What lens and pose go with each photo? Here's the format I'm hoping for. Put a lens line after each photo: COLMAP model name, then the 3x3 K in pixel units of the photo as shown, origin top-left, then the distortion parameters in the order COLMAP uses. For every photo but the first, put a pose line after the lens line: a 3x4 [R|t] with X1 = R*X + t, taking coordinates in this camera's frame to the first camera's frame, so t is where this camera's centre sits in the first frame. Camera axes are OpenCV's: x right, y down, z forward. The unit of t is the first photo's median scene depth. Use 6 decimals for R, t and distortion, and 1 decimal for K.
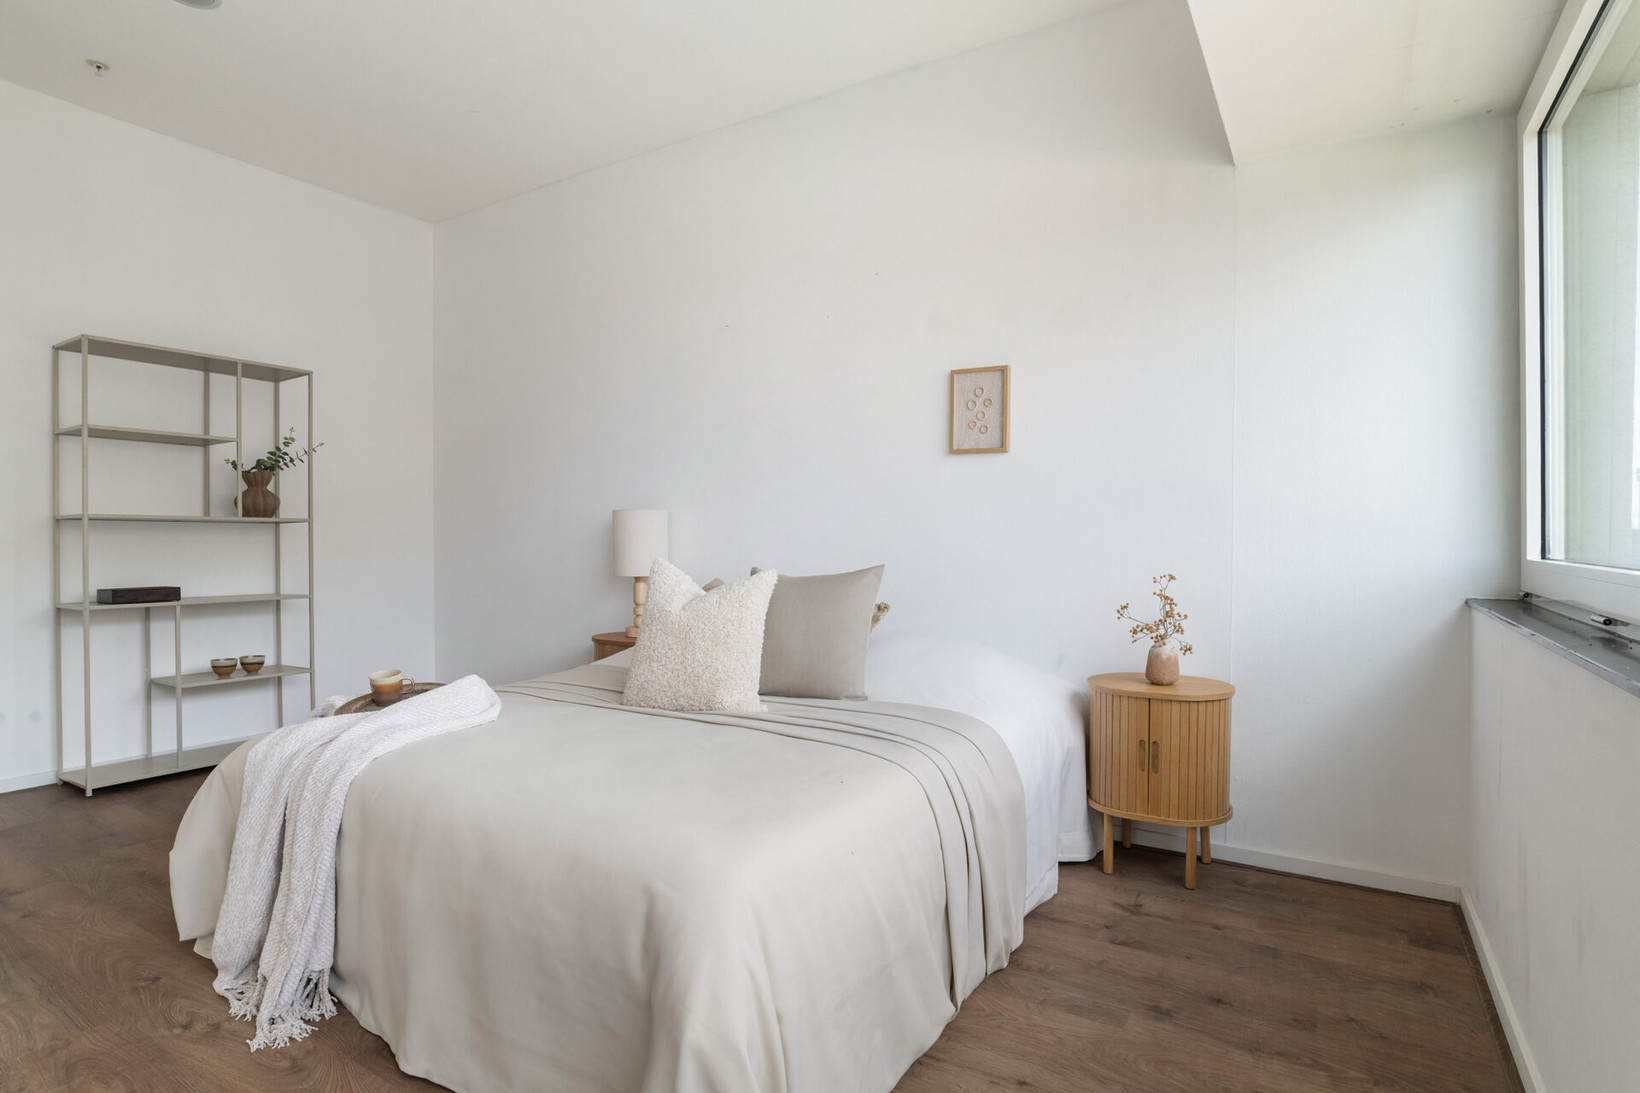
lens RADIAL K [[830.9, 0, 816.4], [0, 830.9, 548.6], [0, 0, 1]] dist [-0.014093, 0.007212]
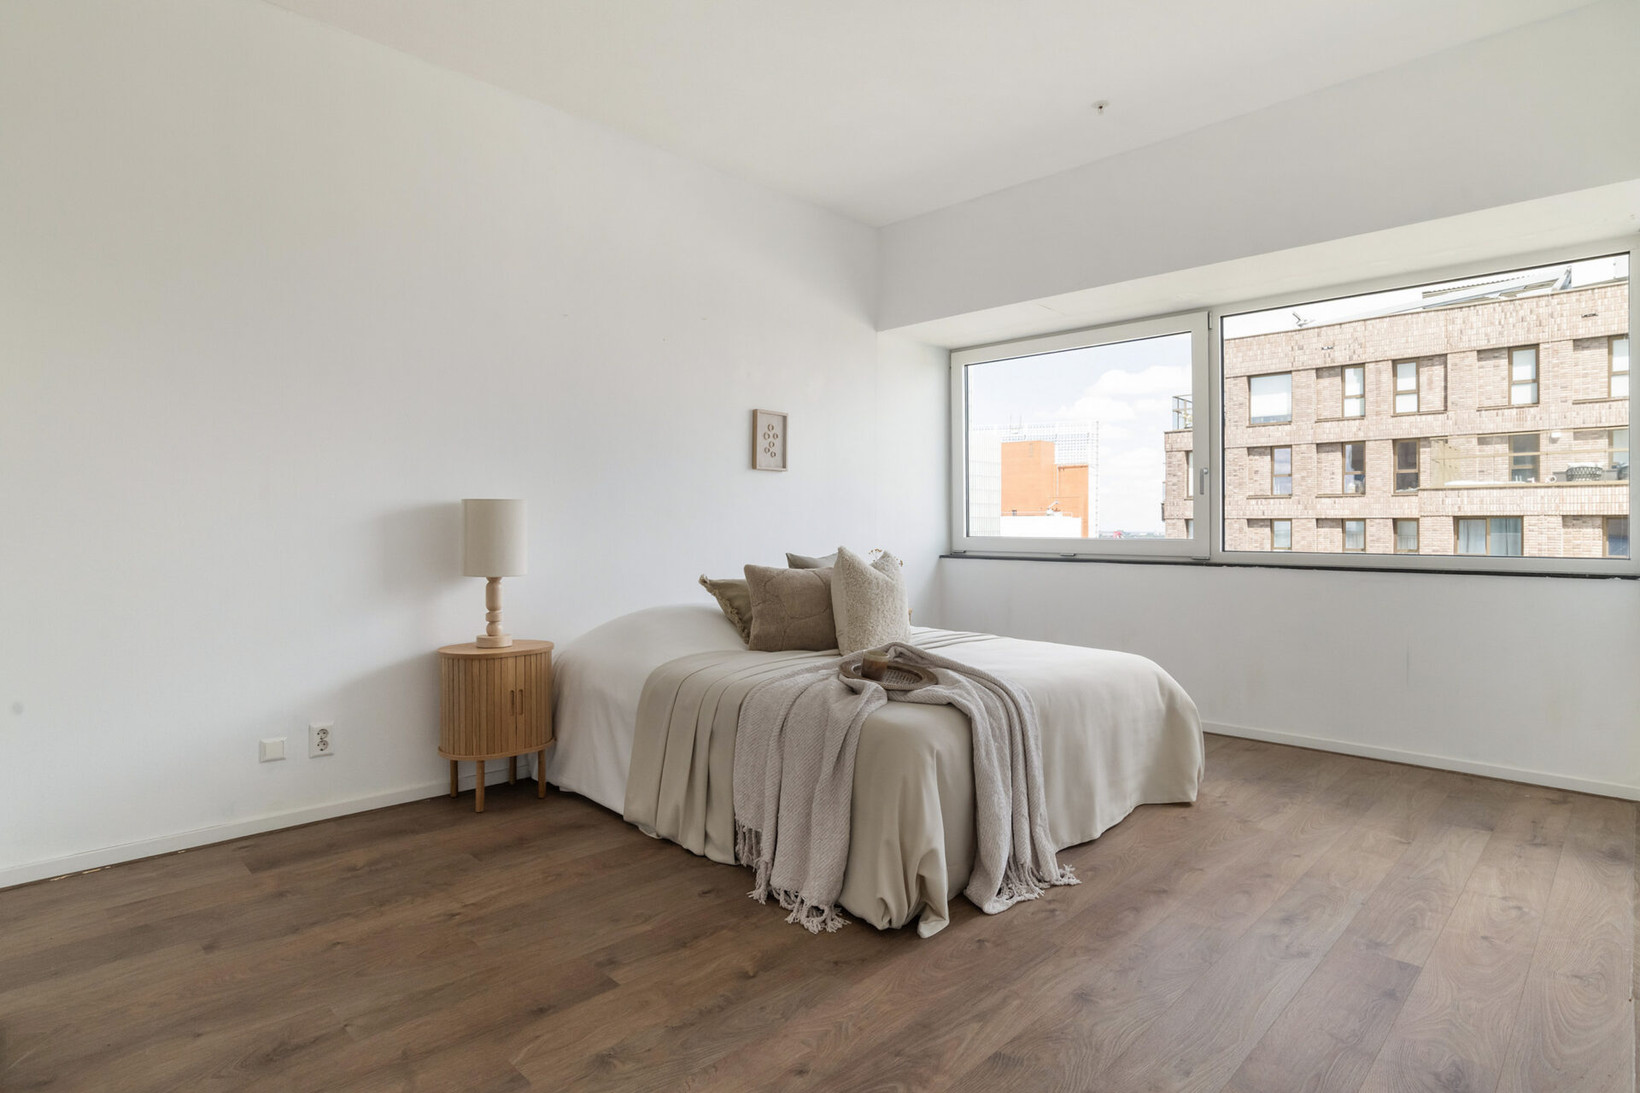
lens RADIAL K [[830.9, 0, 829.1], [0, 830.9, 510.5], [0, 0, 1]] dist [-0.014093, 0.007212]
pose [[0.225152, 0.013024, 0.974237, -1.205206], [0.005030, 0.999882, -0.014530, -0.023762], [-0.974311, 0.008172, 0.225060, 0.588885]]
